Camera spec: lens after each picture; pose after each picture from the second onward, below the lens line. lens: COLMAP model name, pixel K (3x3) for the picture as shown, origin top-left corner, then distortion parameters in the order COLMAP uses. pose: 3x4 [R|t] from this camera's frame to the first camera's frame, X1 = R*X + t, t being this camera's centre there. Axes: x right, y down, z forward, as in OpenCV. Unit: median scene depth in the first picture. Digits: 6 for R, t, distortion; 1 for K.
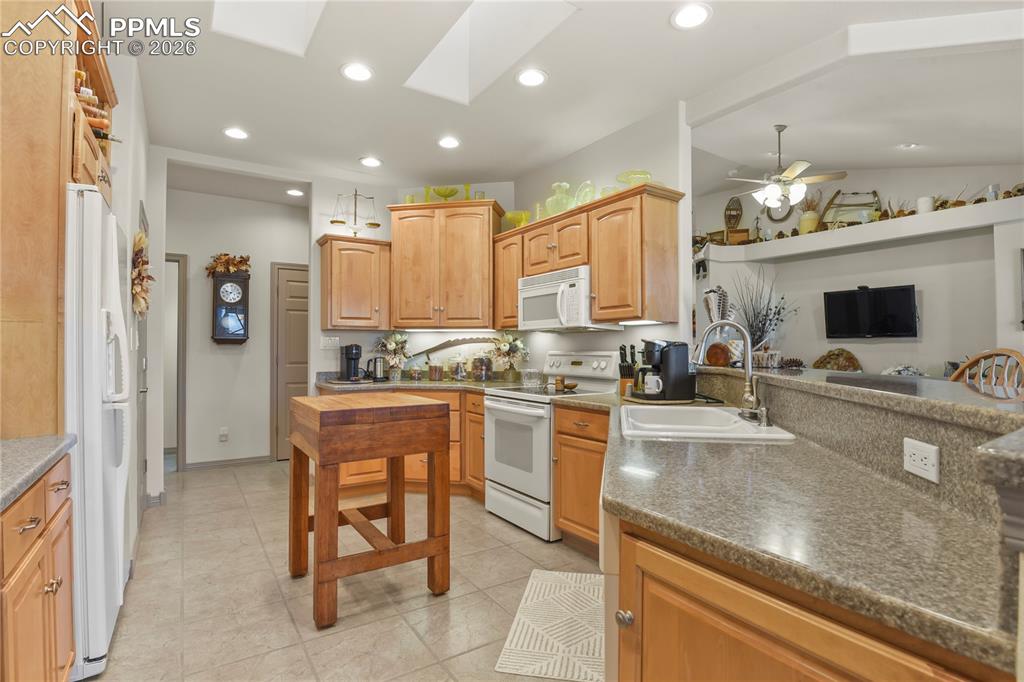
lens RADIAL K [[500.5, 0, 517.7], [0, 500.5, 343.5], [0, 0, 1]] dist [-0.029837, -0.004140]
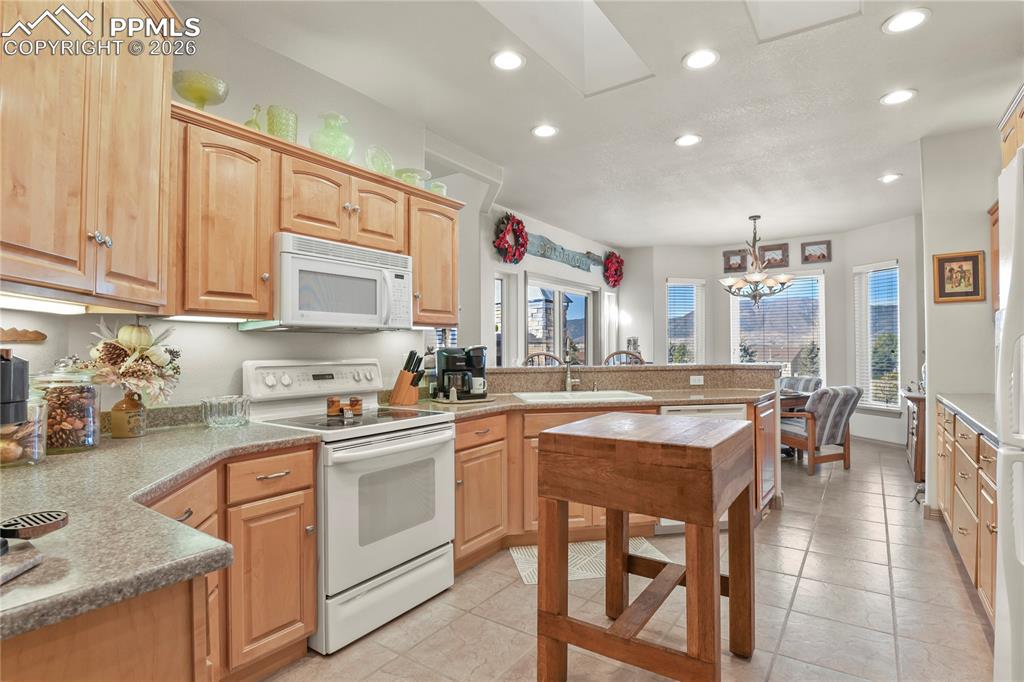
lens RADIAL K [[500.5, 0, 513.0], [0, 500.5, 347.9], [0, 0, 1]] dist [-0.029837, -0.004140]
pose [[-0.354870, 0.006705, 0.934892, -0.692240], [-0.004722, 0.999949, -0.008964, 0.004441], [-0.934904, -0.007595, -0.354820, 1.097243]]
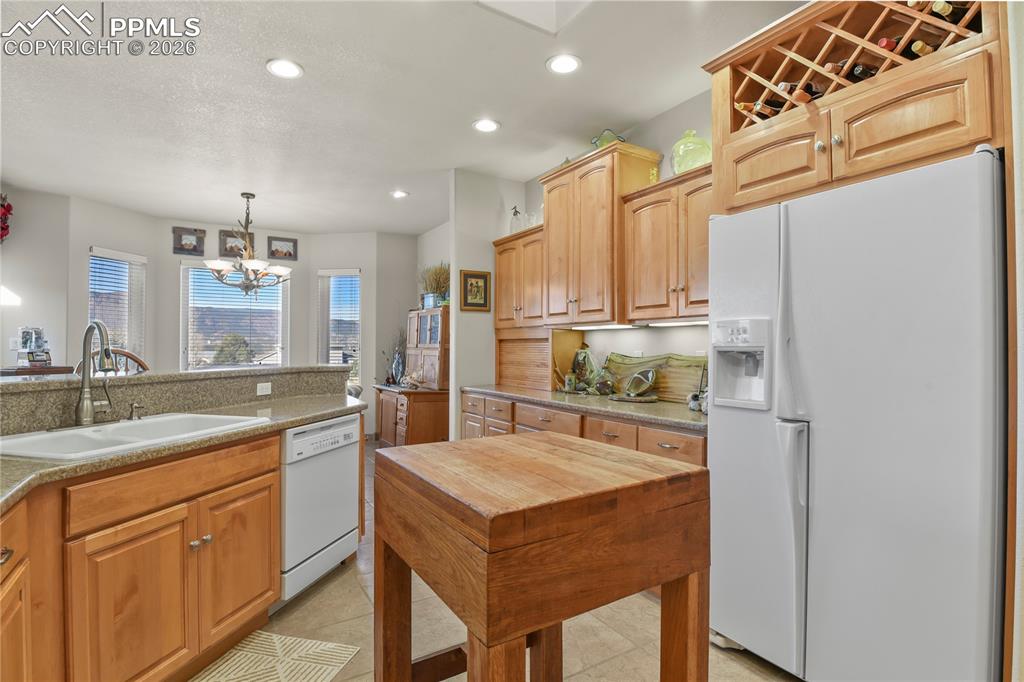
lens RADIAL K [[500.5, 0, 521.4], [0, 500.5, 343.6], [0, 0, 1]] dist [-0.029837, -0.004140]
pose [[-0.999299, -0.001071, 0.037424, -0.330024], [-0.001936, 0.999732, -0.023080, 0.006607], [-0.037389, -0.023136, -0.999033, 1.129383]]
